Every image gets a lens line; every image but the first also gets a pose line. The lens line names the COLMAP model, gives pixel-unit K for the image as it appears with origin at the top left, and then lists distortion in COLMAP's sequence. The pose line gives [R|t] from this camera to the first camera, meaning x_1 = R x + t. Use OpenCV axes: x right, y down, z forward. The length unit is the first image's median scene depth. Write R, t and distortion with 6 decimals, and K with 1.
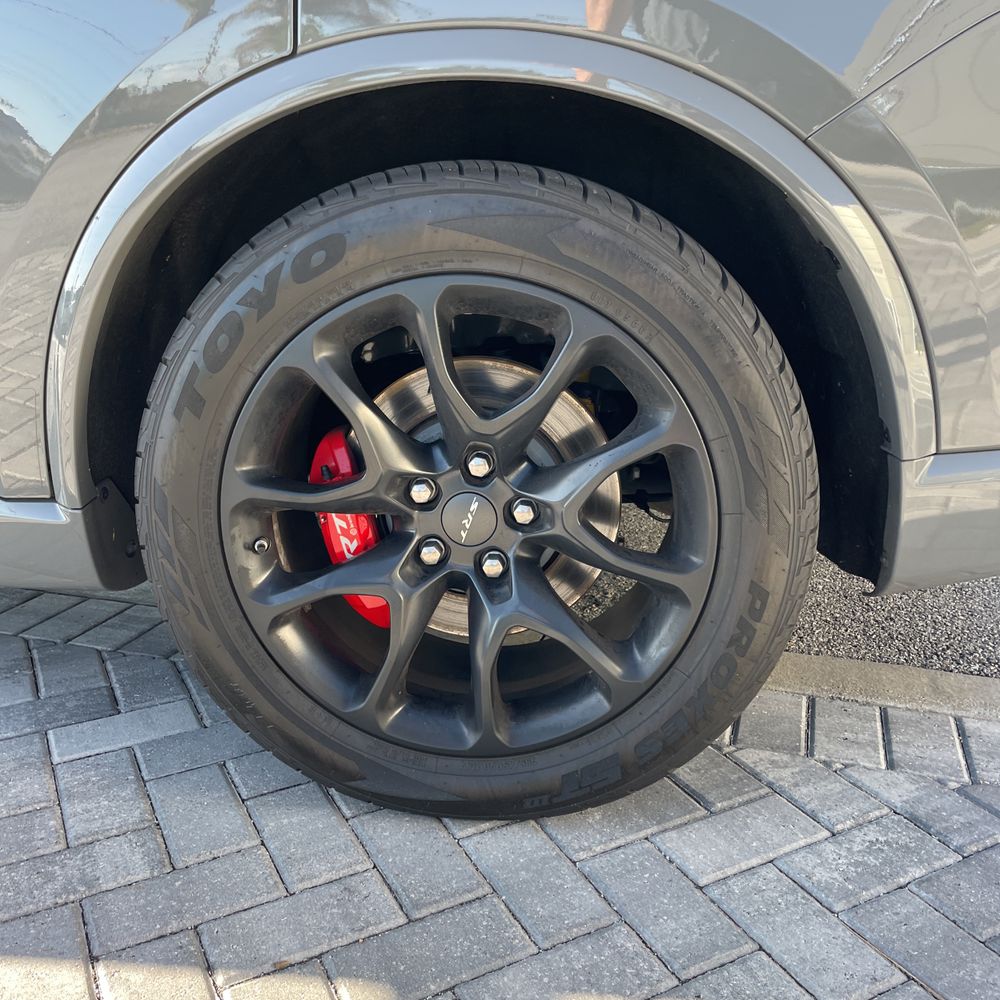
lens RADIAL K [[1007.9, 0, 504.3], [0, 1007.9, 500.1], [0, 0, 1]] dist [0.027852, 0.000000]
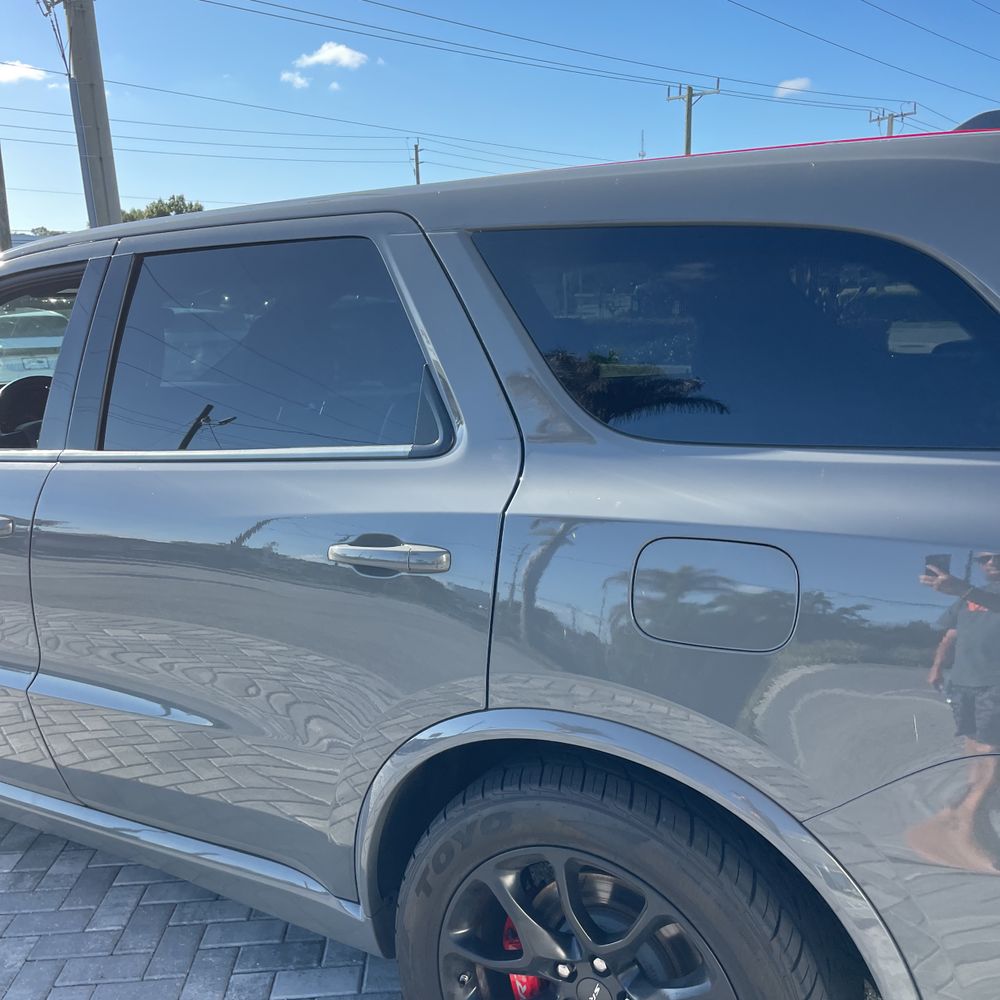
lens RADIAL K [[1007.9, 0, 510.8], [0, 1007.9, 506.5], [0, 0, 1]] dist [0.027852, 0.000000]
pose [[0.907021, 0.053244, -0.417705, 0.451171], [-0.096366, 0.991895, -0.082817, -0.578110], [0.409910, 0.115370, 0.904800, -0.458063]]
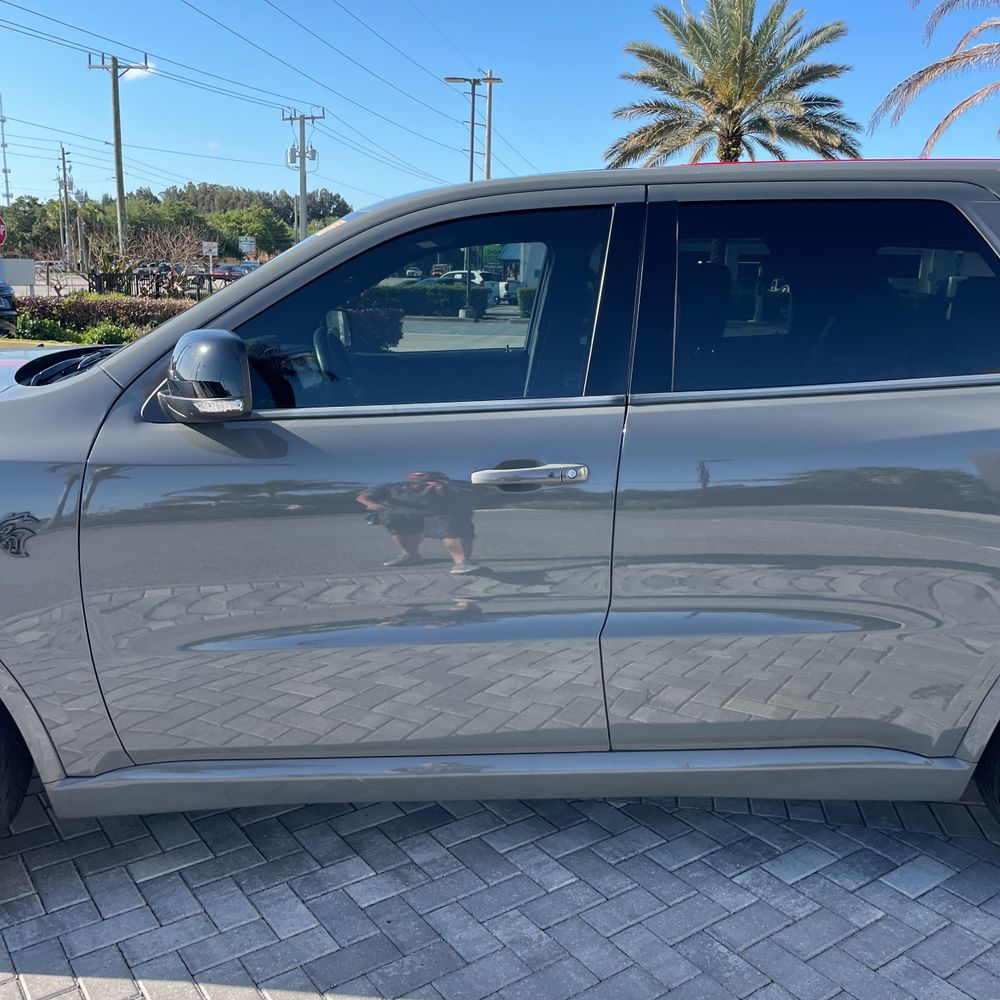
lens RADIAL K [[1007.9, 0, 487.5], [0, 1007.9, 498.3], [0, 0, 1]] dist [0.027852, 0.000000]
pose [[0.992277, -0.016374, 0.122957, -1.752599], [0.028719, 0.994641, -0.099316, -0.364439], [-0.120672, 0.102081, 0.987430, -0.940336]]
